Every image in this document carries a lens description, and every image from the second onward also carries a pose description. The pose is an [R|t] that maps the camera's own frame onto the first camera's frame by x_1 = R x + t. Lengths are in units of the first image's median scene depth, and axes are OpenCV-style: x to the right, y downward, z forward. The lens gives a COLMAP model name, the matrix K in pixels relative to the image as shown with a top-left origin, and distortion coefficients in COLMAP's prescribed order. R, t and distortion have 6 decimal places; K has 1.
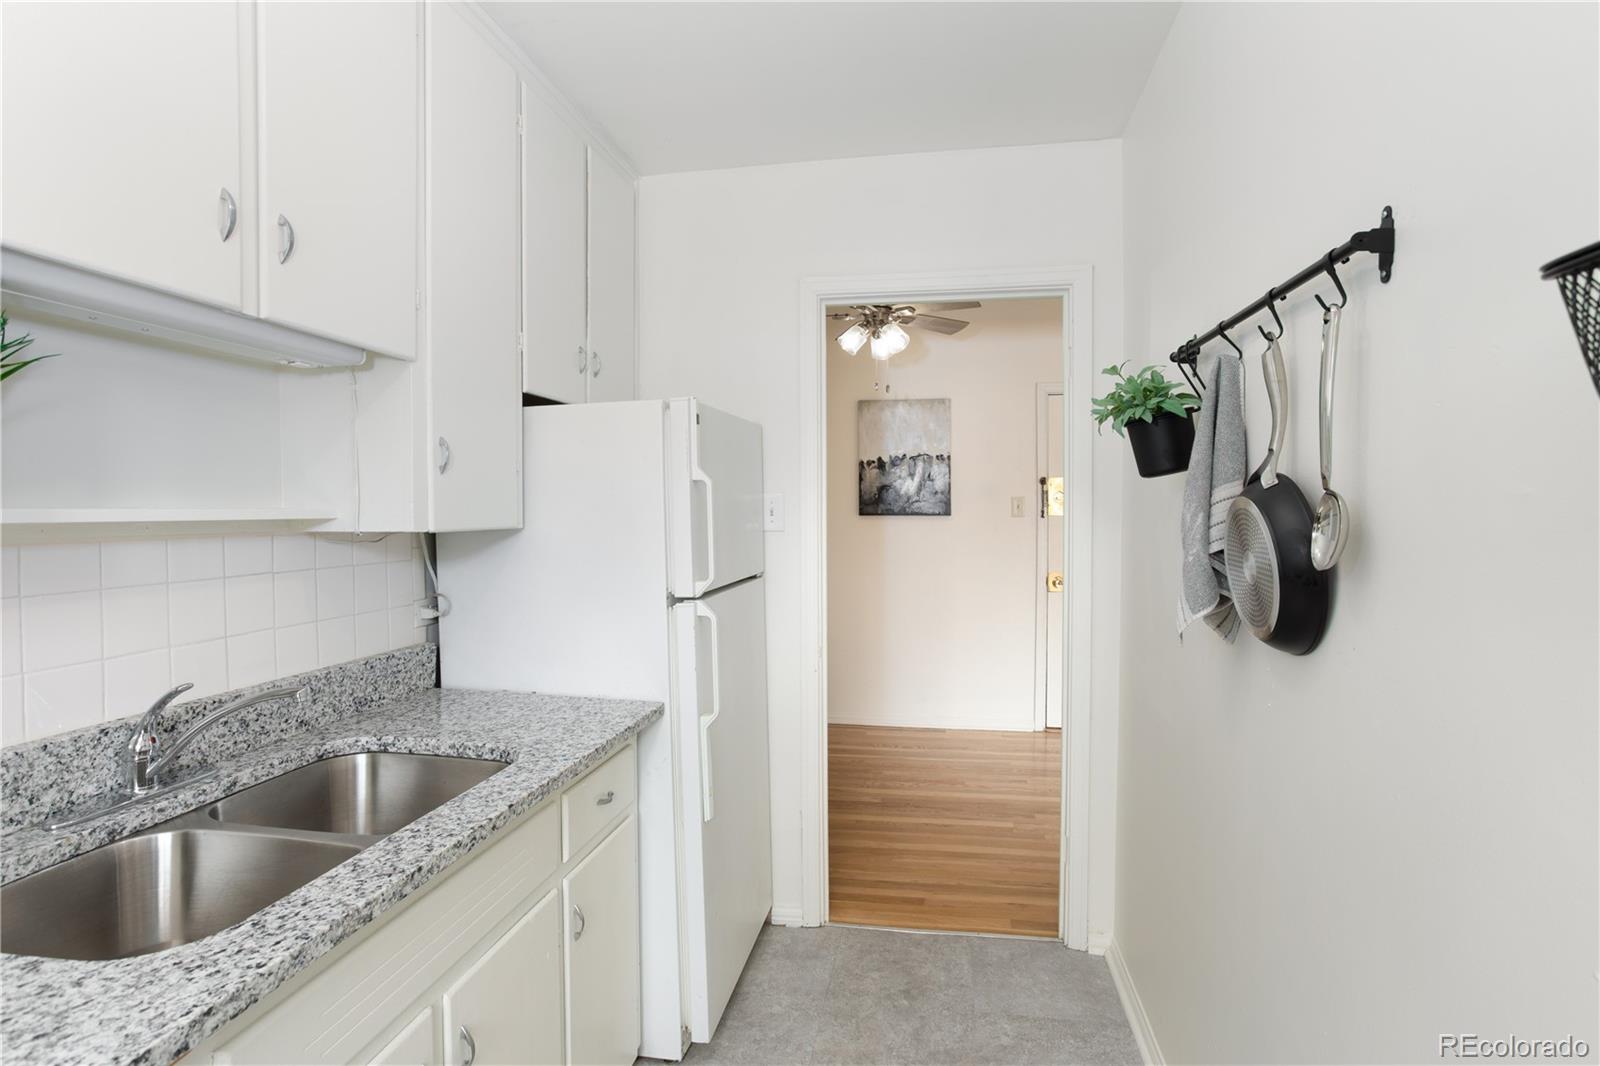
lens RADIAL K [[811.9, 0, 806.9], [0, 811.9, 529.1], [0, 0, 1]] dist [-0.077113, 0.000011]
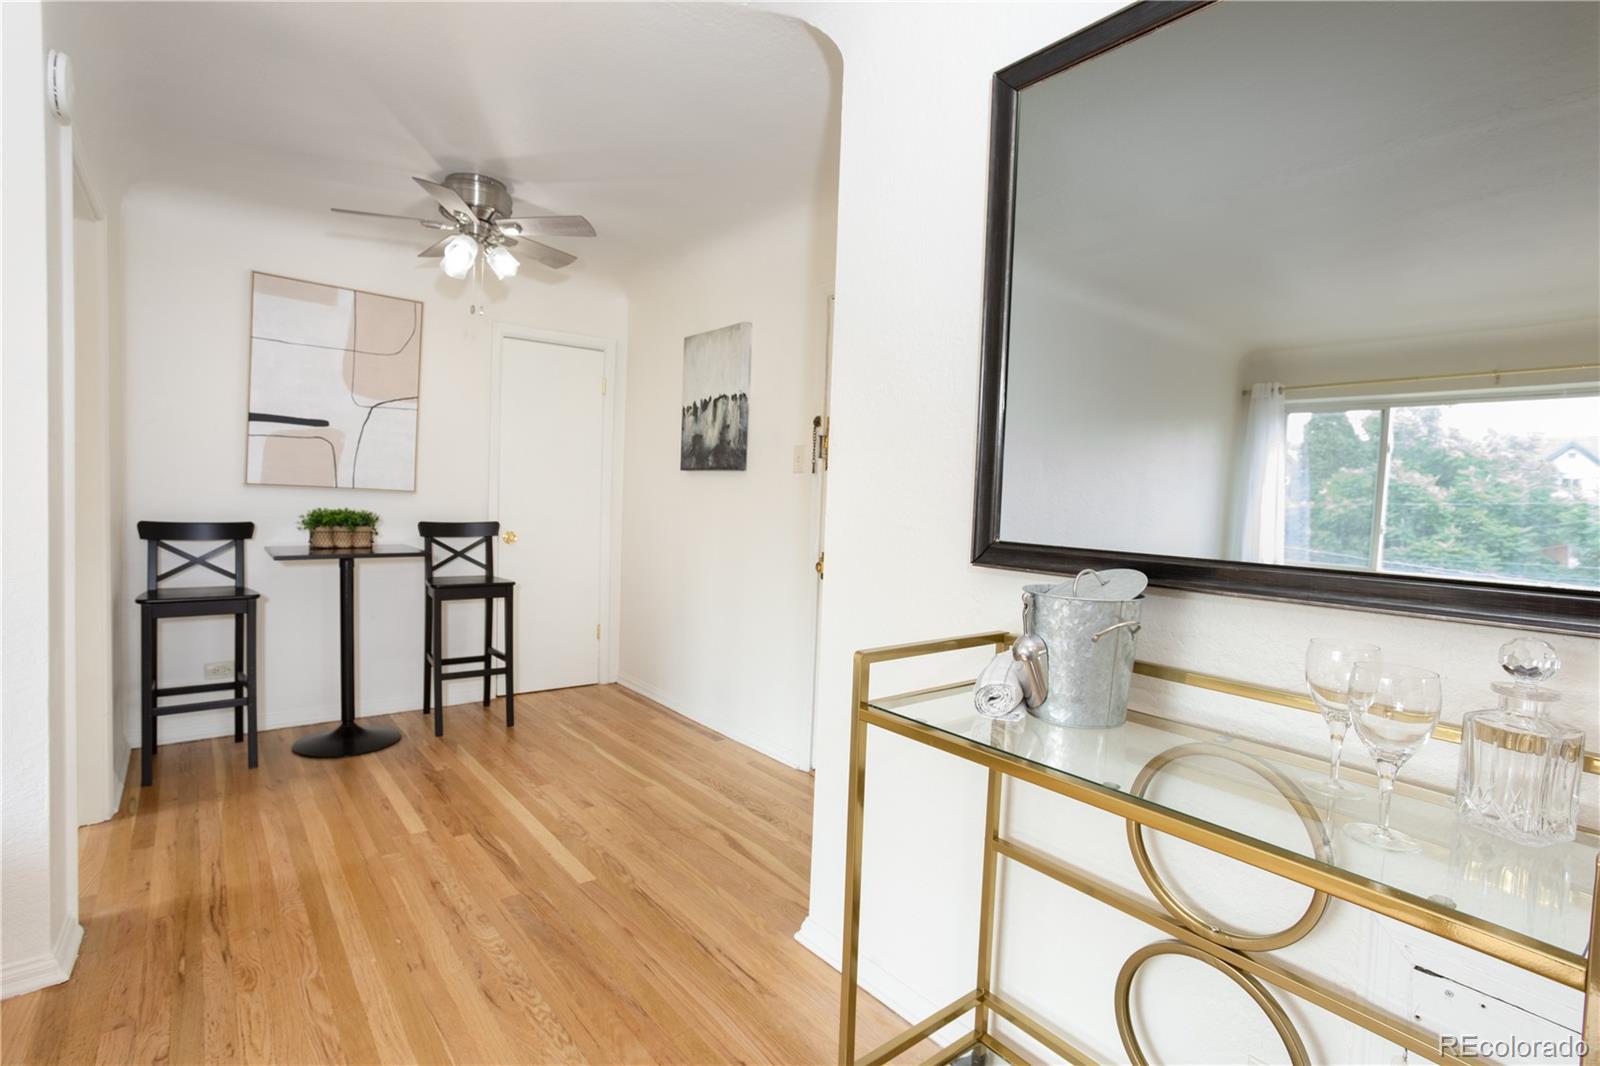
lens RADIAL K [[765.7, 0, 802.4], [0, 765.7, 529.5], [0, 0, 1]] dist [-0.069410, 0.032798]
pose [[0.759574, 0.060142, -0.647634, 0.710090], [-0.056467, 0.998054, 0.026456, 0.017722], [0.647965, 0.016475, 0.761492, 0.470692]]
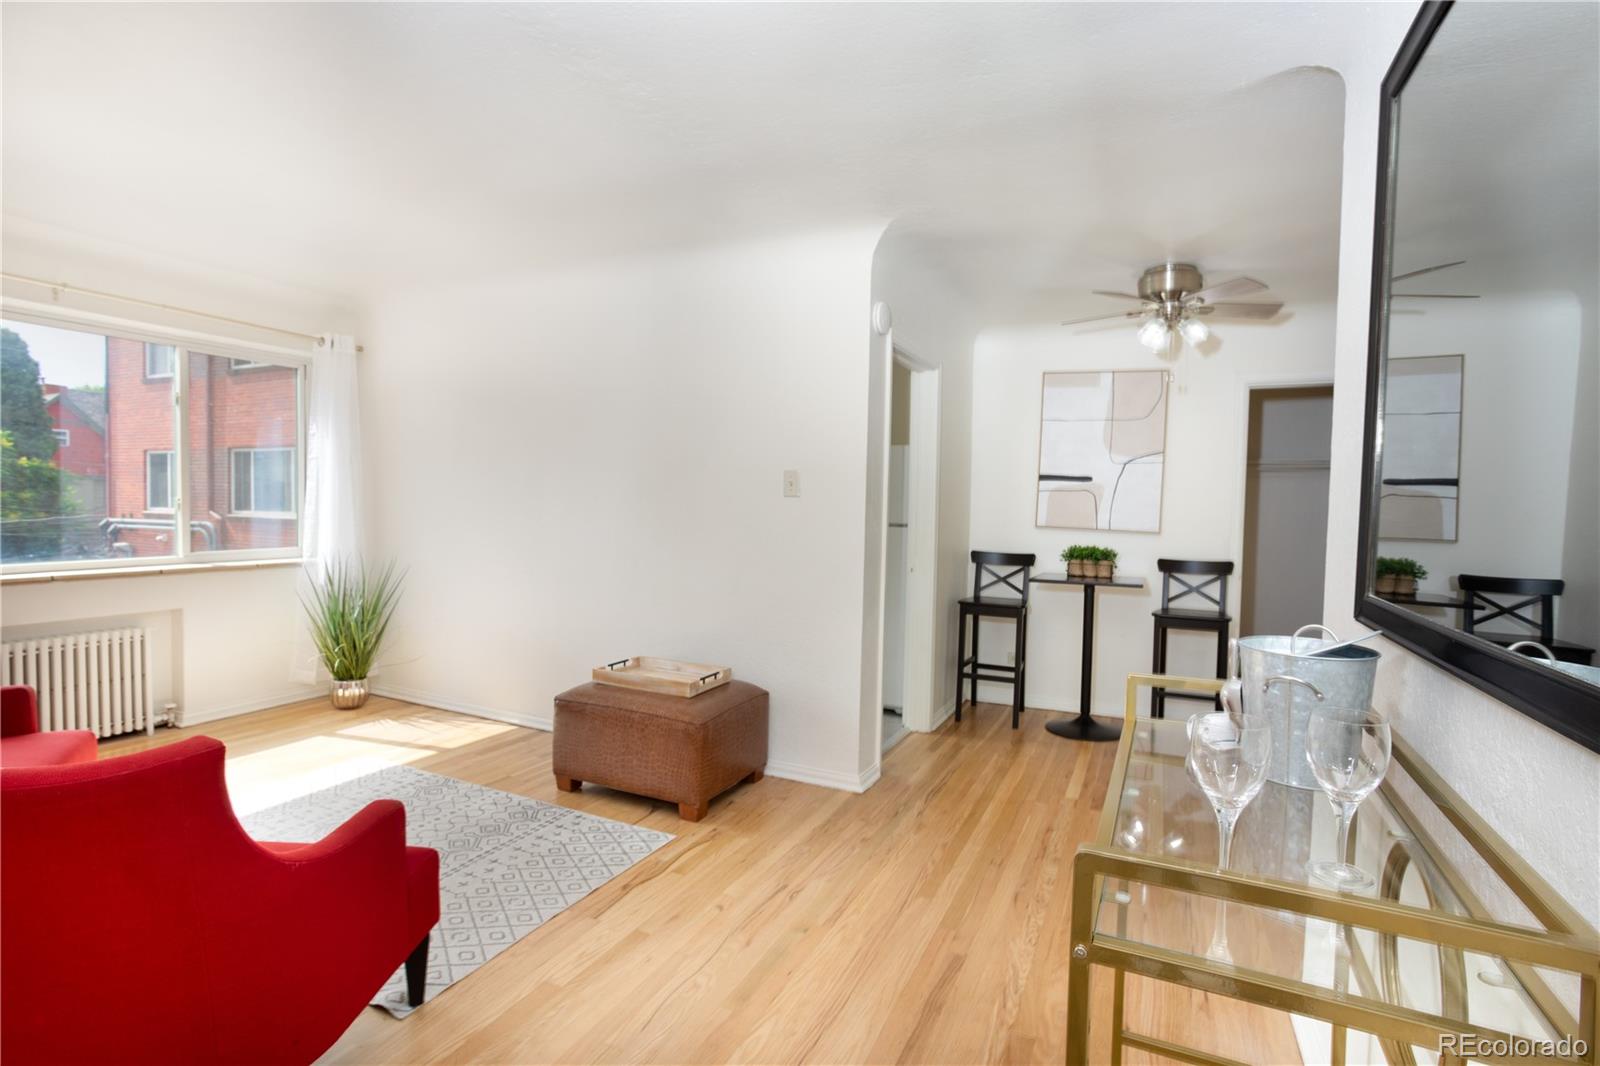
lens RADIAL K [[765.7, 0, 802.4], [0, 765.7, 529.5], [0, 0, 1]] dist [-0.069410, 0.032798]
pose [[-0.252701, 0.031213, -0.967041, 0.891522], [-0.048229, 0.997831, 0.044809, -0.002566], [0.966342, 0.057963, -0.250647, 0.619679]]
